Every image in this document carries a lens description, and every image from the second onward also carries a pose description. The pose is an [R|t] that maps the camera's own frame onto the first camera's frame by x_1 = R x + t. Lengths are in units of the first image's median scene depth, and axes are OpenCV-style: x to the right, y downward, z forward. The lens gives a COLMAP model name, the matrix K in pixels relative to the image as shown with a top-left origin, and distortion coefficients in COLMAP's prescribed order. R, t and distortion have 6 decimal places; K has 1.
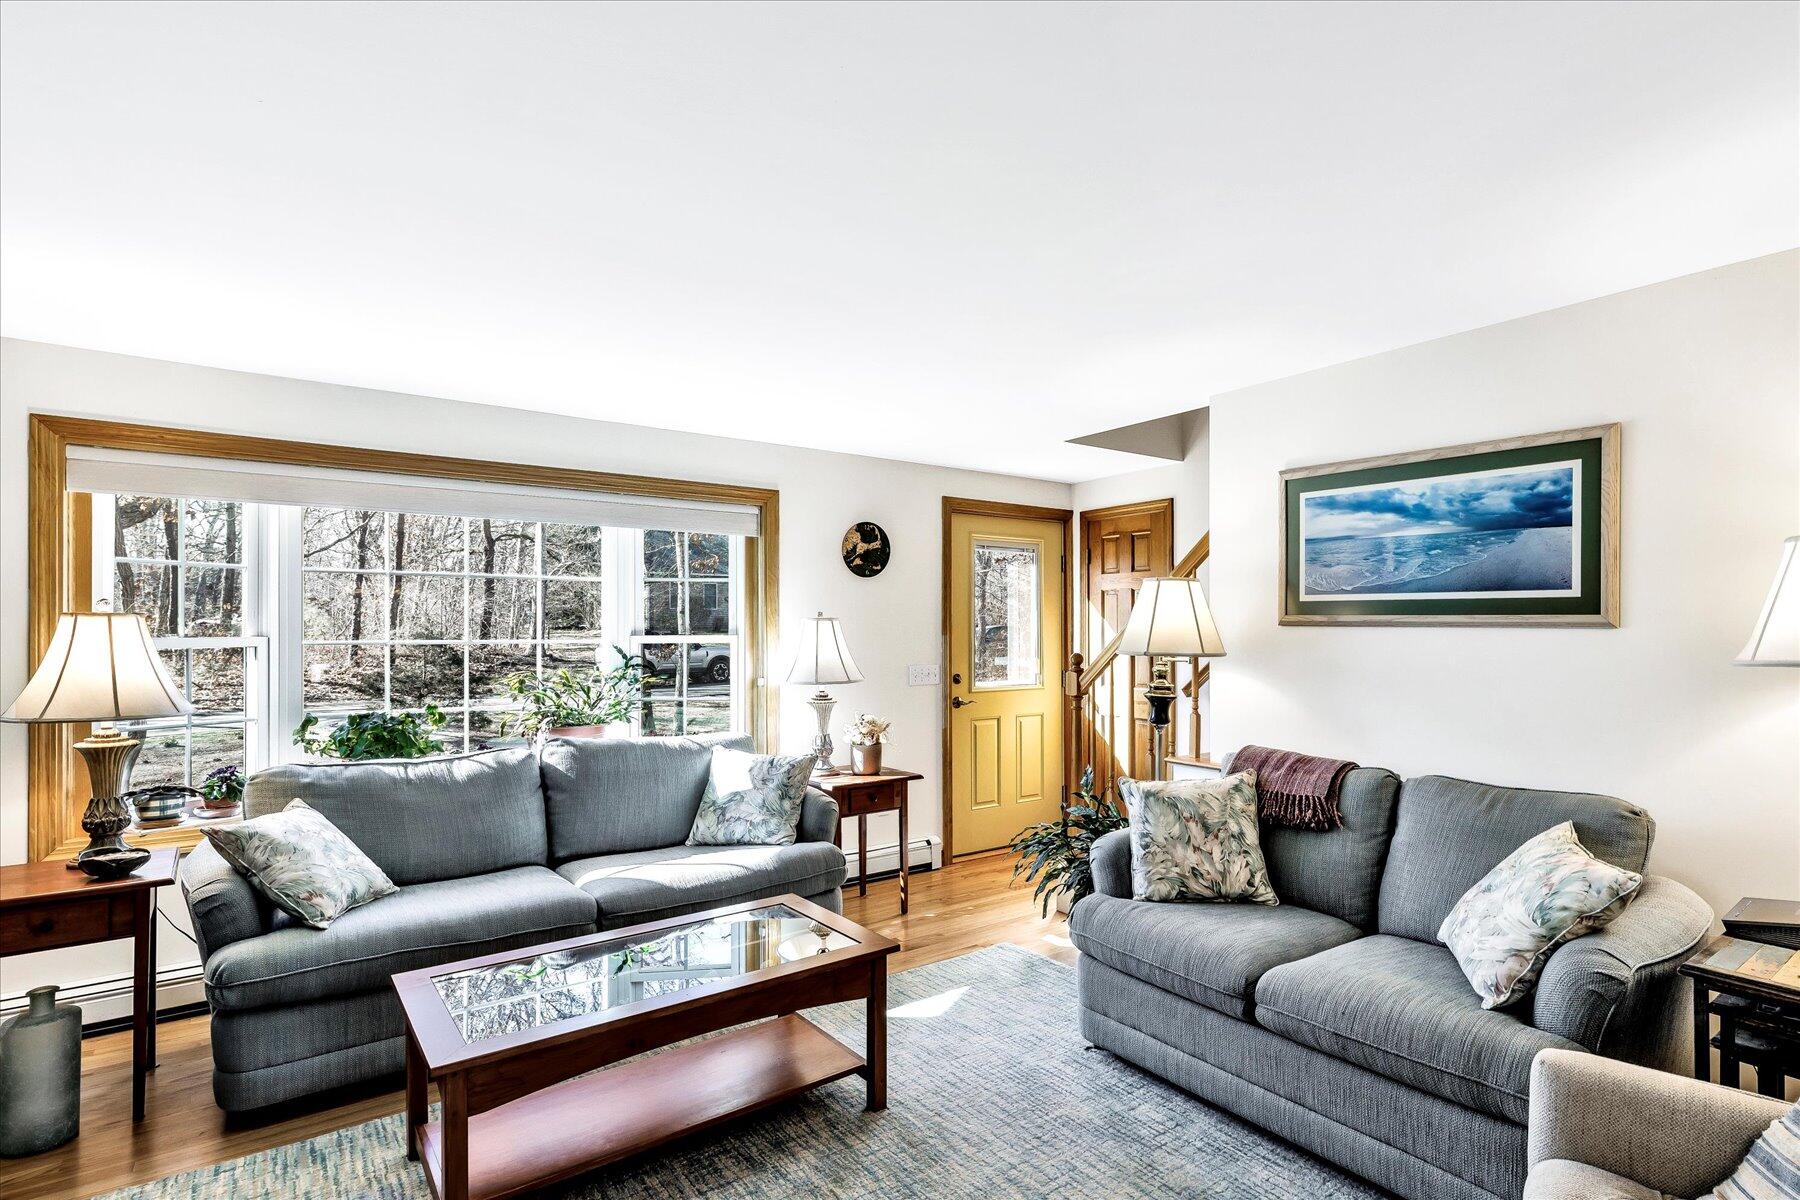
lens RADIAL K [[880.7, 0, 904.1], [0, 880.7, 612.4], [0, 0, 1]] dist [-0.003741, -0.000248]
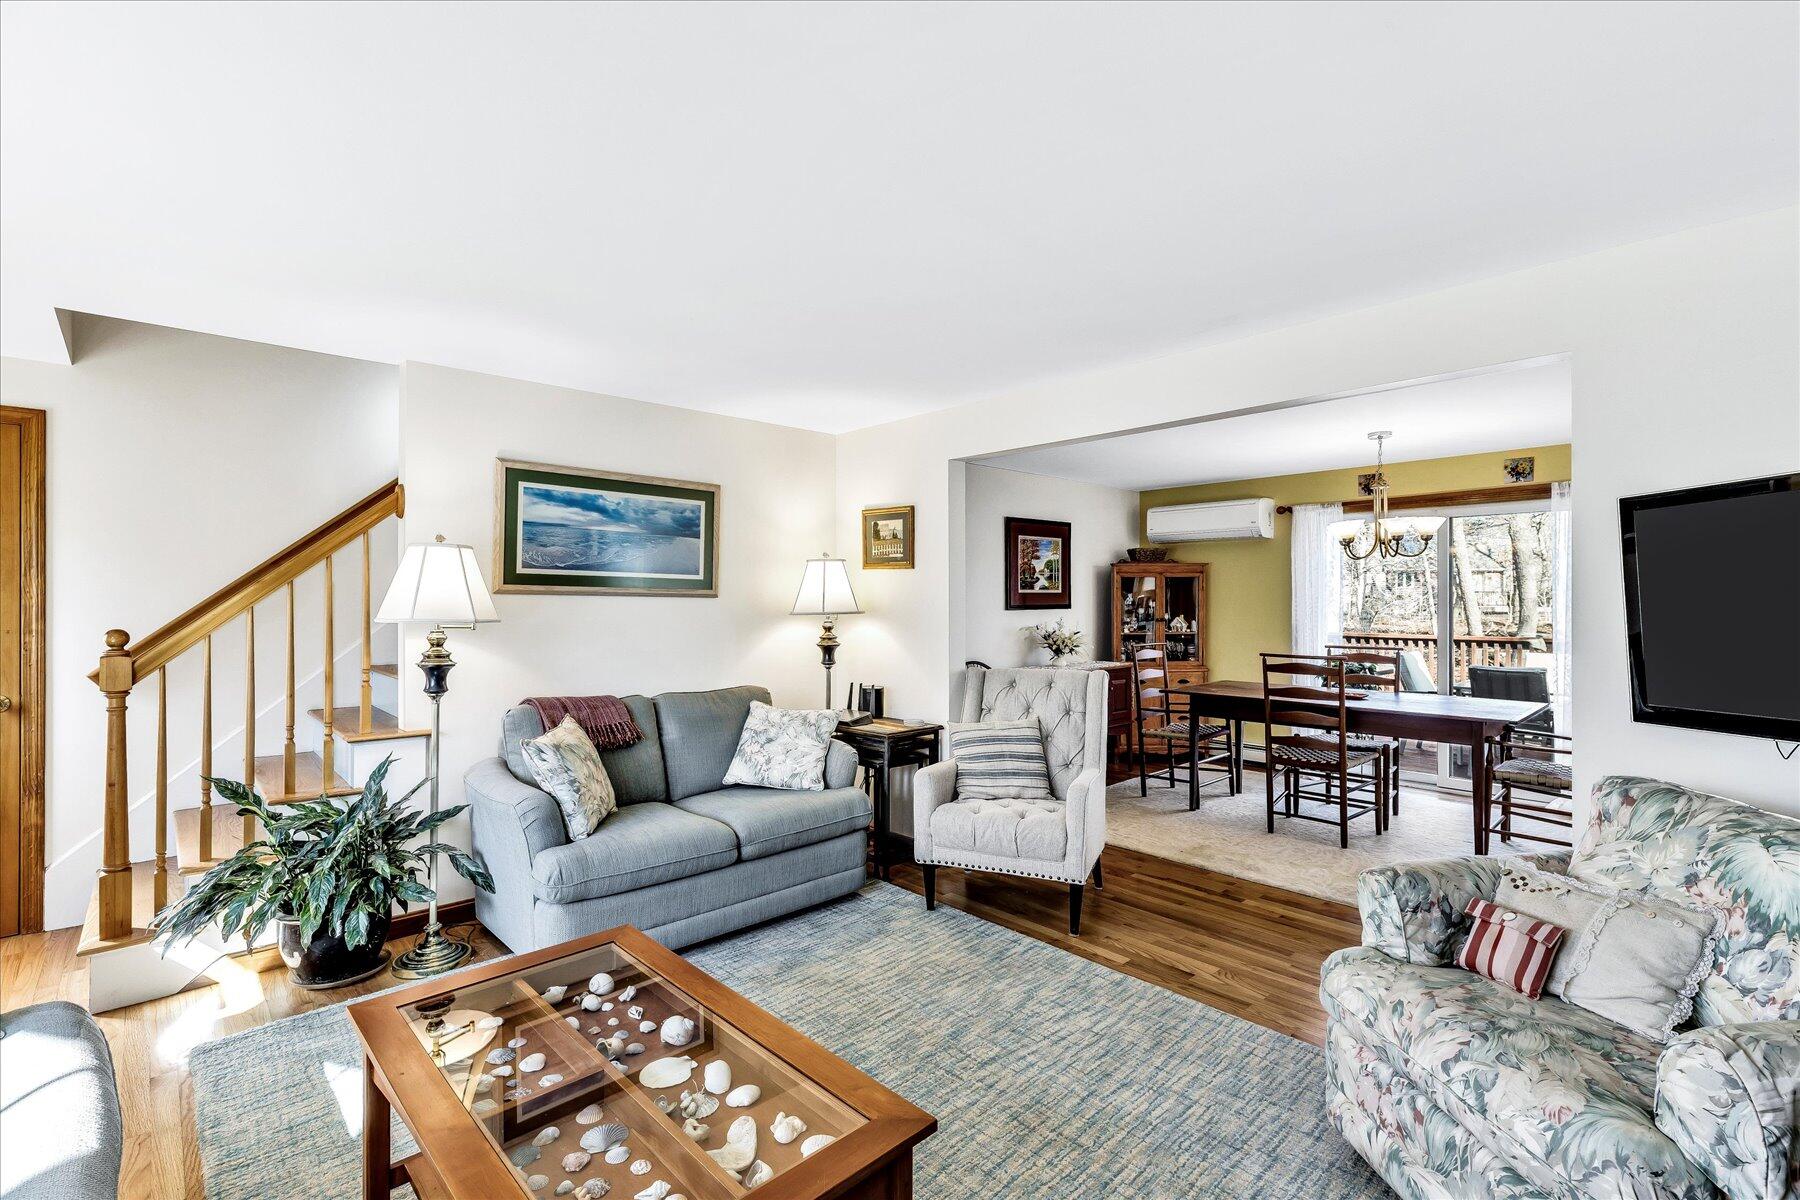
lens RADIAL K [[795.0, 0, 887.4], [0, 795.0, 600.4], [0, 0, 1]] dist [0.005177, 0.000140]
pose [[-0.118508, -0.003021, 0.992948, -0.749220], [-0.023112, 0.999733, 0.000283, 0.013679], [-0.992684, -0.022916, -0.118546, 0.711007]]
